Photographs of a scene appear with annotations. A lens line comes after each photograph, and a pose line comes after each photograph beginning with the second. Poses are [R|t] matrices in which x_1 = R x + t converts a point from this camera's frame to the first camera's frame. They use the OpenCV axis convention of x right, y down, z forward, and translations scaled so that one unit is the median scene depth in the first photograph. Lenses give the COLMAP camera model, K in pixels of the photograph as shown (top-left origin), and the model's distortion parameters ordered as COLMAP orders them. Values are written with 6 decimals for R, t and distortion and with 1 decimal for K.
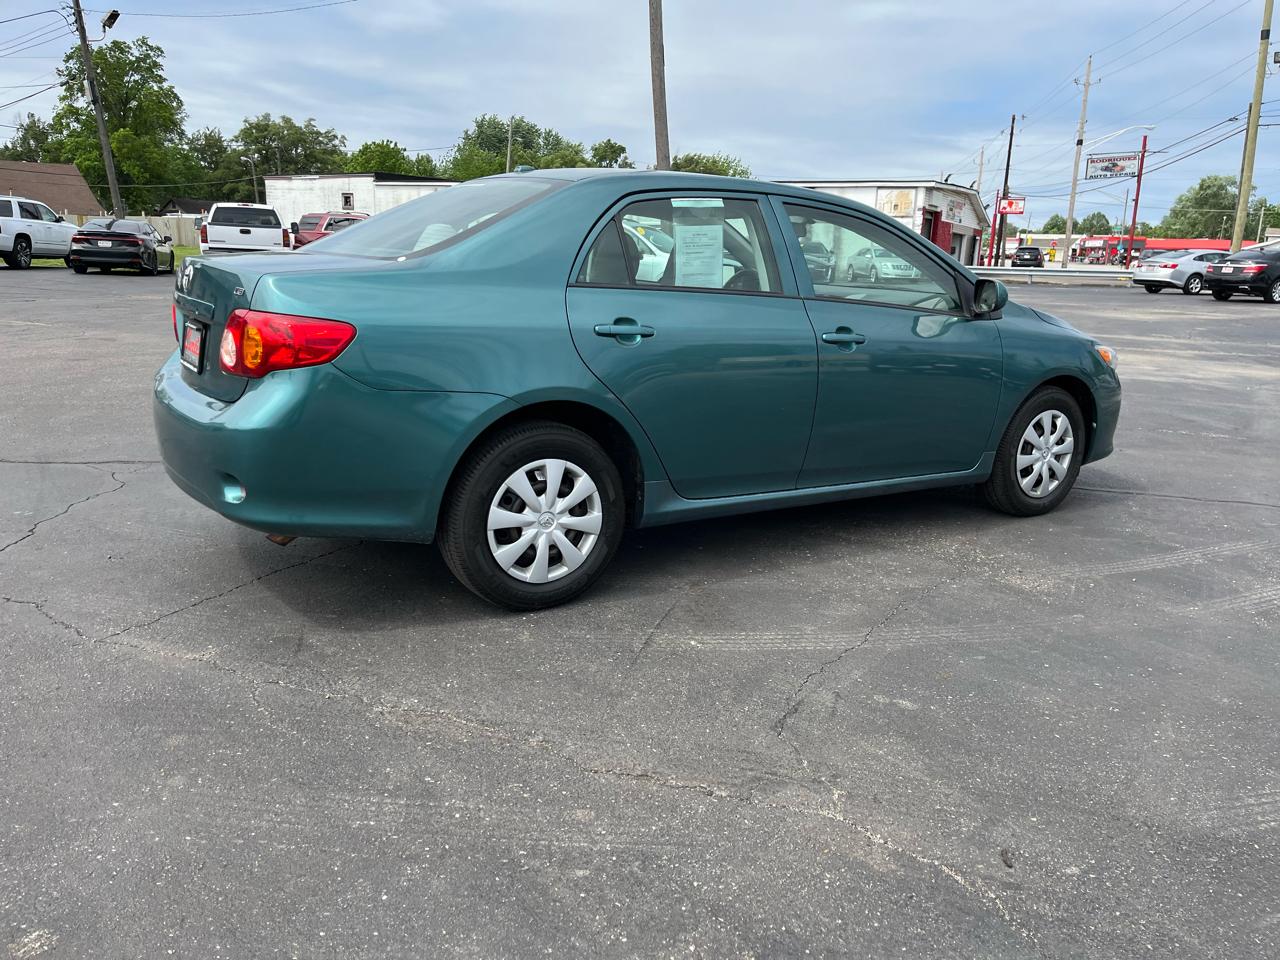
lens RADIAL K [[965.3, 0, 654.7], [0, 965.3, 496.0], [0, 0, 1]] dist [0.084622, -0.115647]
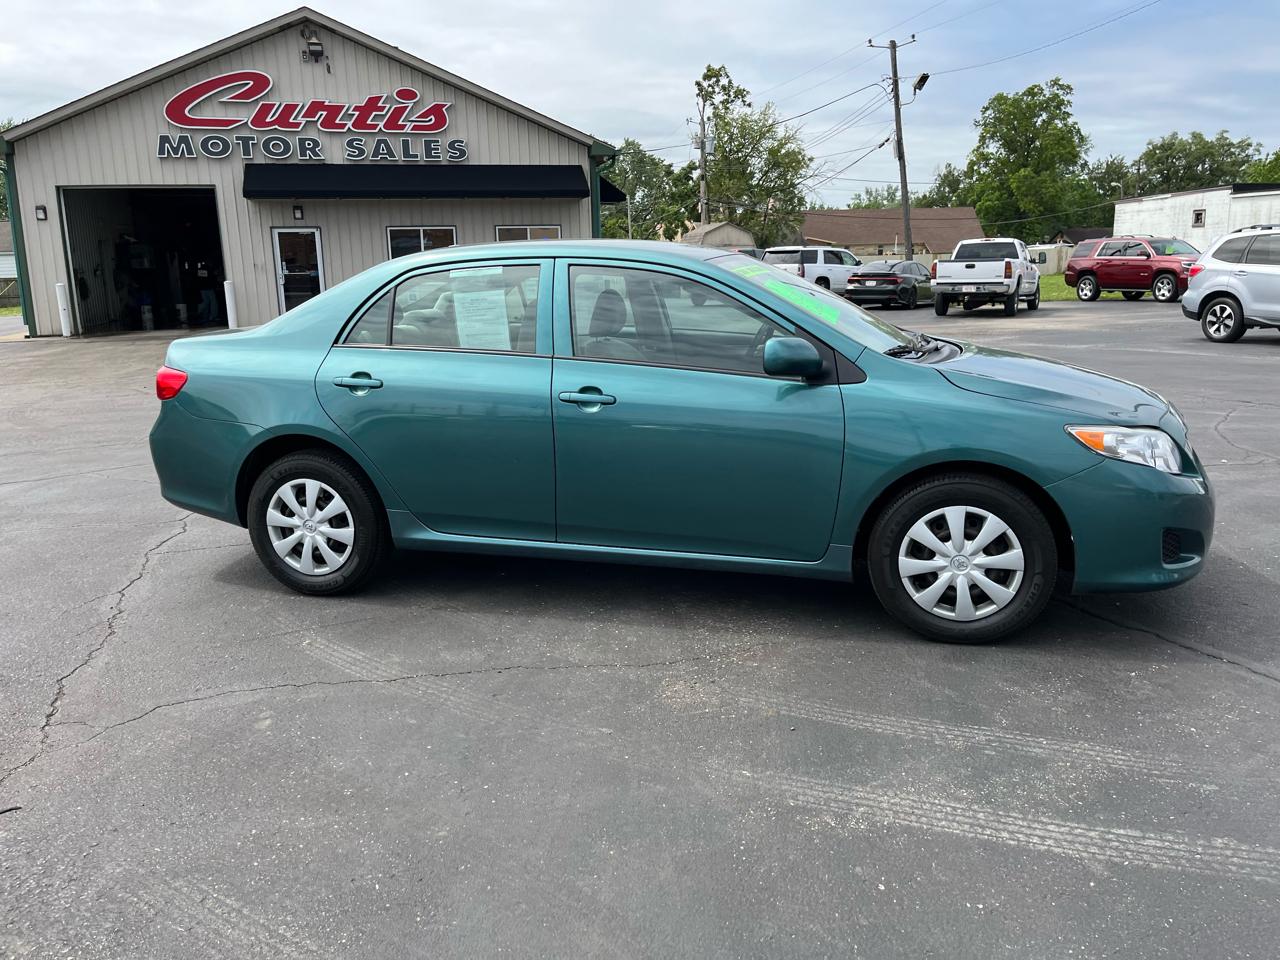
lens RADIAL K [[969.3, 0, 650.8], [0, 969.3, 481.7], [0, 0, 1]] dist [0.056822, -0.060794]
pose [[0.656886, 0.112785, -0.745507, 0.803018], [-0.141390, 0.989635, 0.025136, -0.091197], [0.740615, 0.088896, 0.666023, 0.325188]]
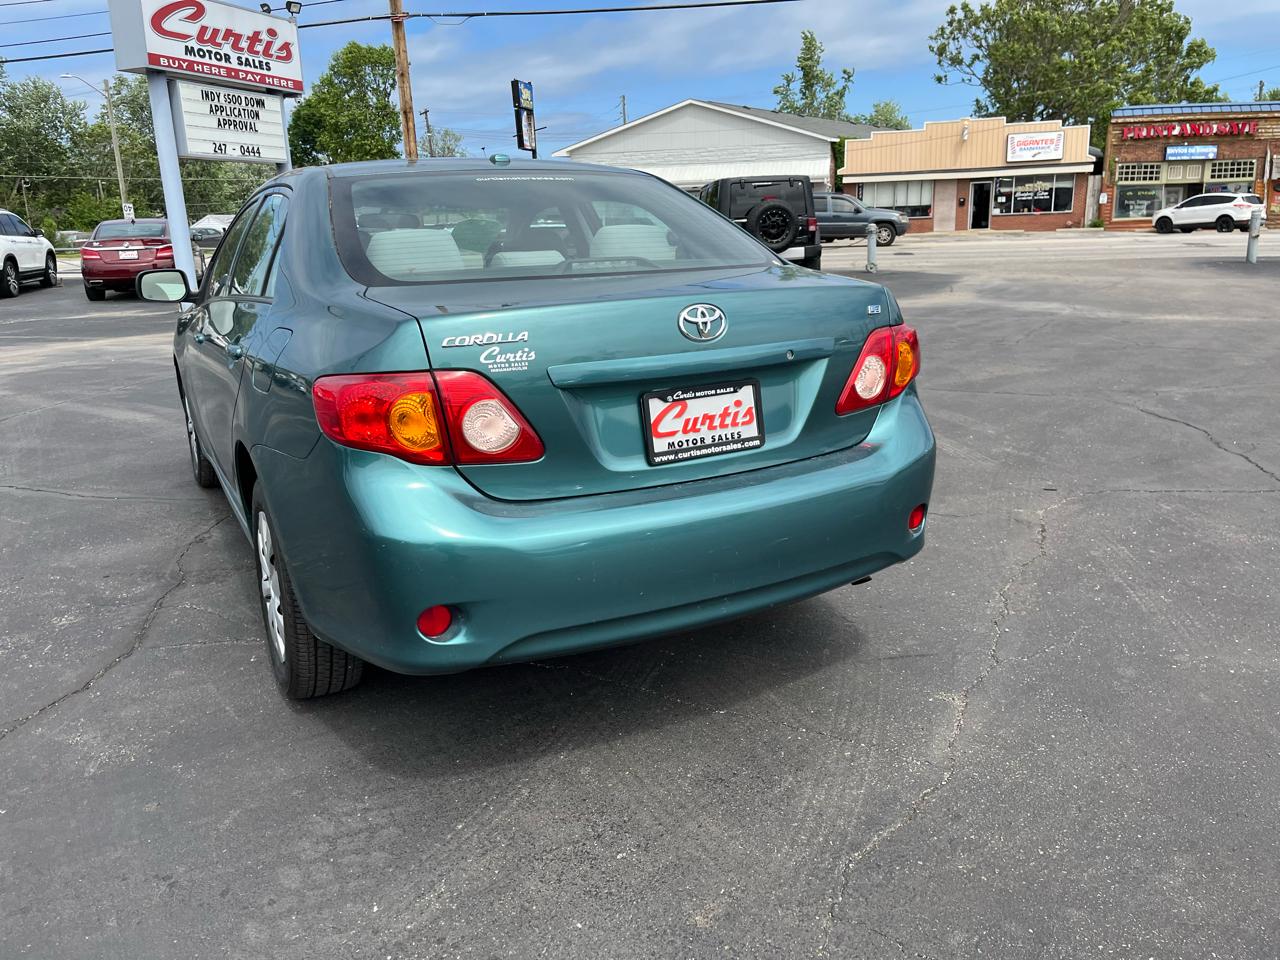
lens RADIAL K [[961.7, 0, 654.6], [0, 961.7, 474.5], [0, 0, 1]] dist [0.084333, -0.116653]
pose [[0.072630, -0.286203, 0.955412, -0.811575], [0.278858, 0.925565, 0.256063, -0.216589], [-0.957582, 0.247827, 0.147034, 0.678369]]
